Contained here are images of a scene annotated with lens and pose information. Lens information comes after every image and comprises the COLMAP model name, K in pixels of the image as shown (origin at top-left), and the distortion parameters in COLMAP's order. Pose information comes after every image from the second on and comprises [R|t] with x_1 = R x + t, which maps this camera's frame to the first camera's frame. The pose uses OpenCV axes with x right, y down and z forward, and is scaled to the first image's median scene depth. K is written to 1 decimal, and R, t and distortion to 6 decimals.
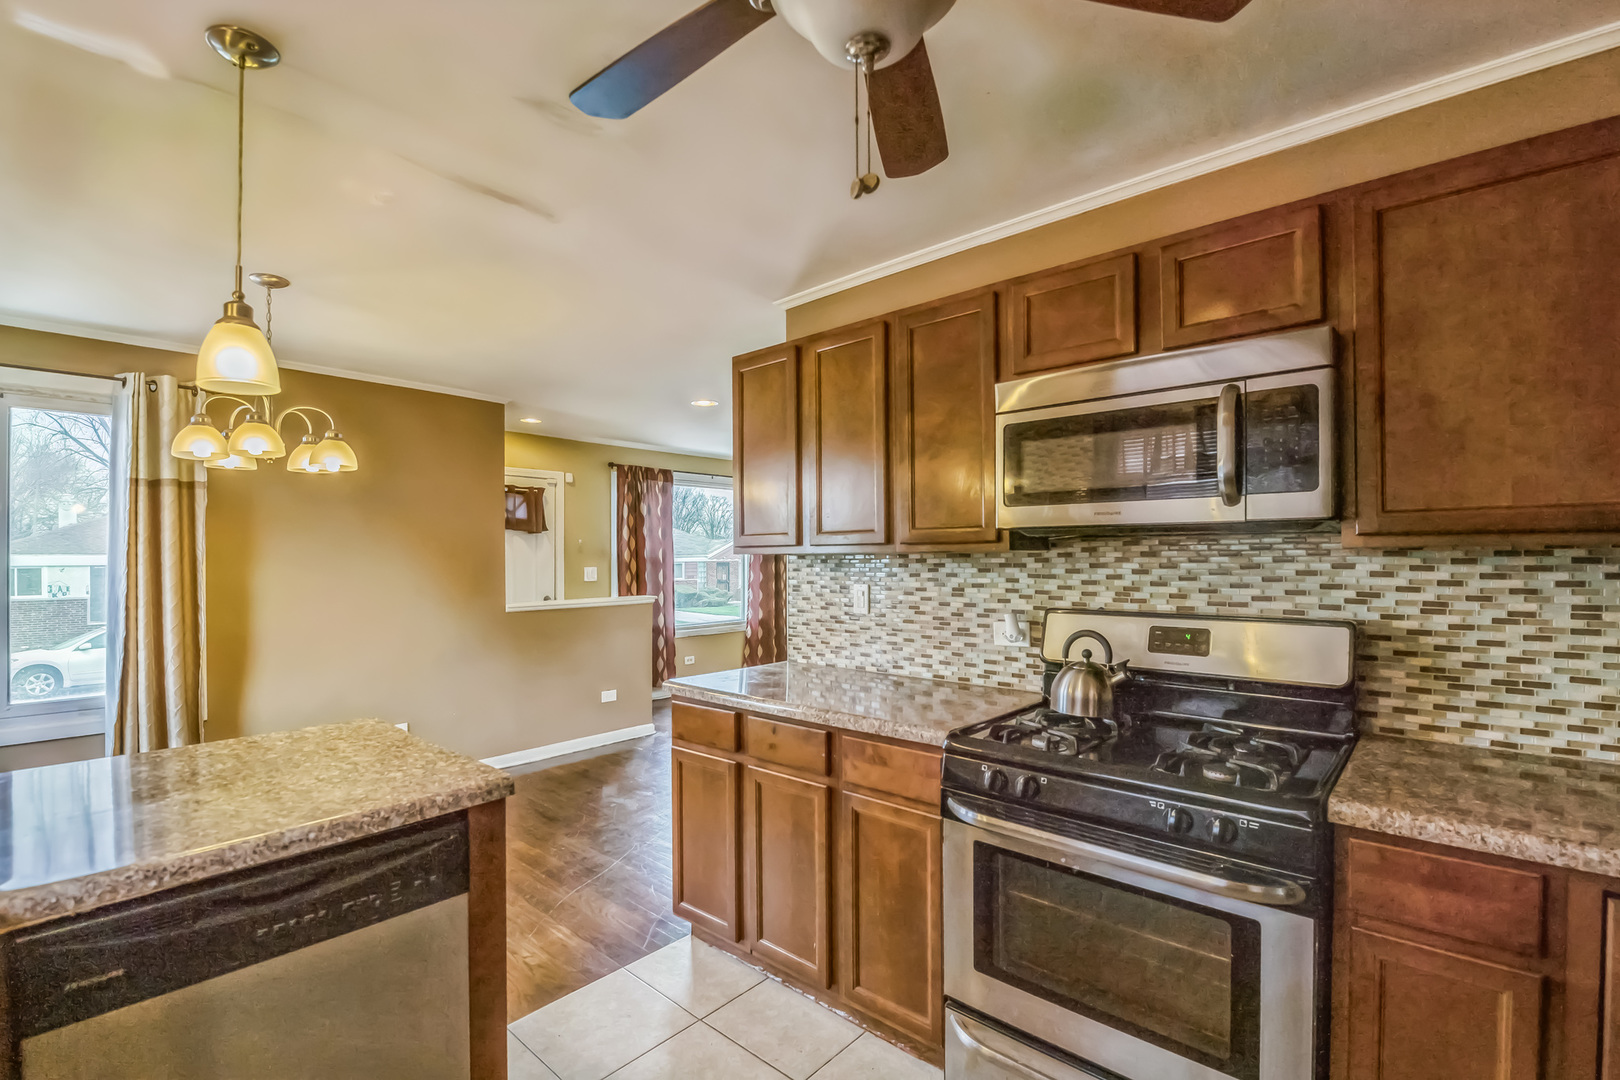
lens RADIAL K [[739.3, 0, 805.0], [0, 739.3, 554.4], [0, 0, 1]] dist [-0.001941, -0.000493]
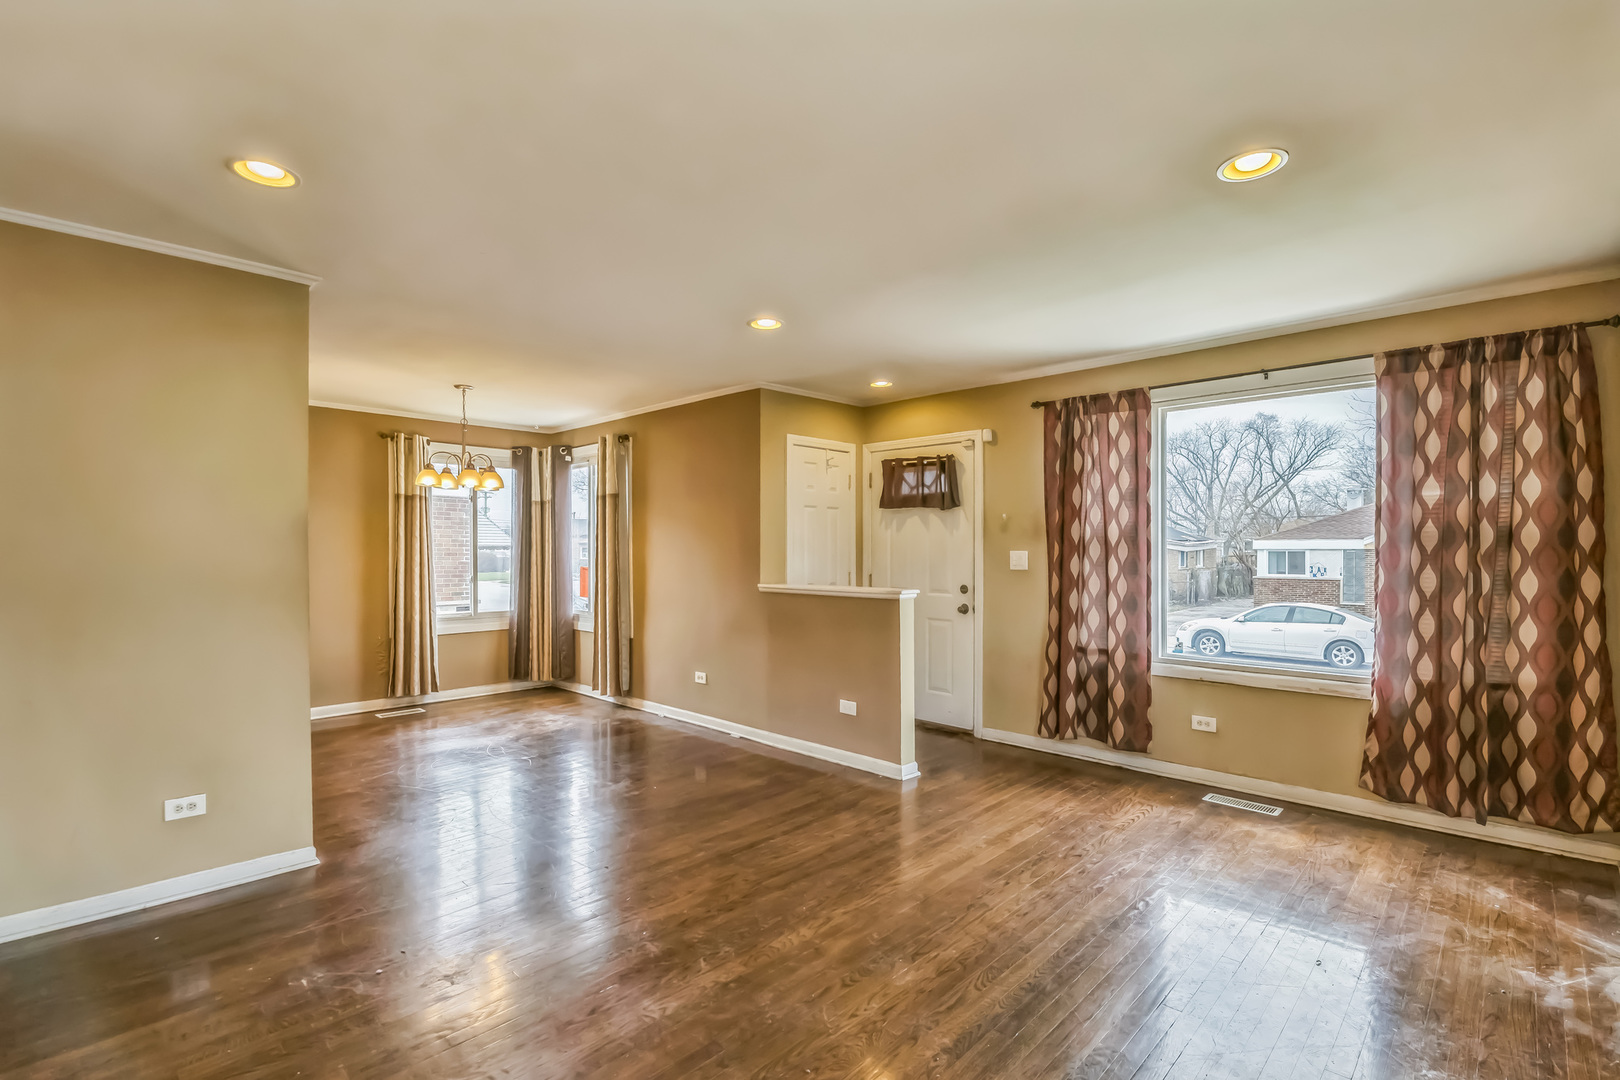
lens RADIAL K [[739.3, 0, 805.1], [0, 739.3, 543.1], [0, 0, 1]] dist [-0.001941, -0.000493]
pose [[-0.050610, -0.001037, -0.998718, 0.430181], [0.005225, 0.999986, -0.001303, 0.009382], [0.998705, -0.005284, -0.050604, 0.778001]]
